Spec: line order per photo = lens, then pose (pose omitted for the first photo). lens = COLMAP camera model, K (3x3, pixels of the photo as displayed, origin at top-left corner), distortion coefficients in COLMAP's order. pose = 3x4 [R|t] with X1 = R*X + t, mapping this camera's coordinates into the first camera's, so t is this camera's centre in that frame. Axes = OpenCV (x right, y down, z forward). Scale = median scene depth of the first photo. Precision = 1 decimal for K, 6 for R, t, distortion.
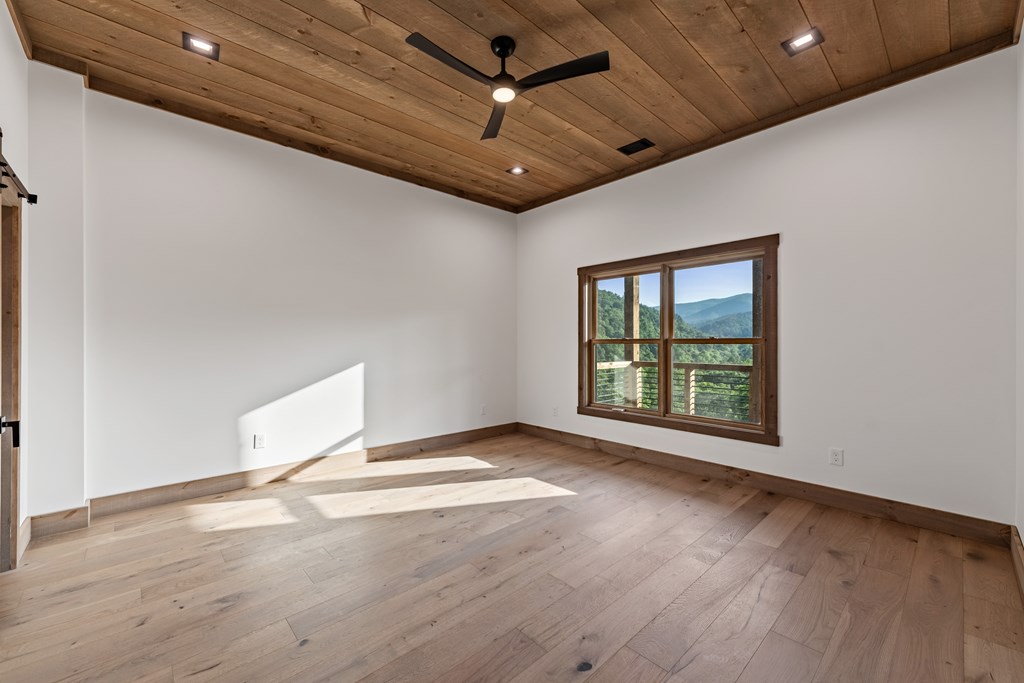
lens RADIAL K [[404.1, 0, 509.7], [0, 404.1, 341.4], [0, 0, 1]] dist [0.004761, -0.000821]
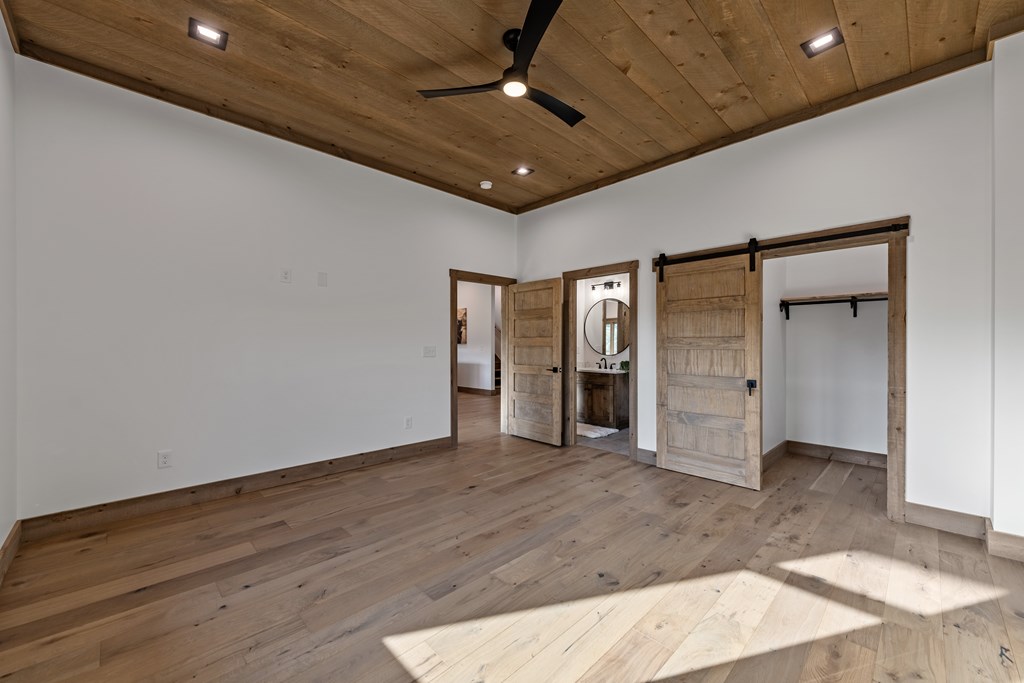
lens RADIAL K [[404.1, 0, 509.7], [0, 404.1, 341.4], [0, 0, 1]] dist [0.004761, -0.000821]
pose [[-0.999464, -0.002910, -0.032602, 0.029152], [-0.002658, 0.999966, -0.007782, 0.005716], [0.032624, -0.007691, -0.999438, 1.905998]]
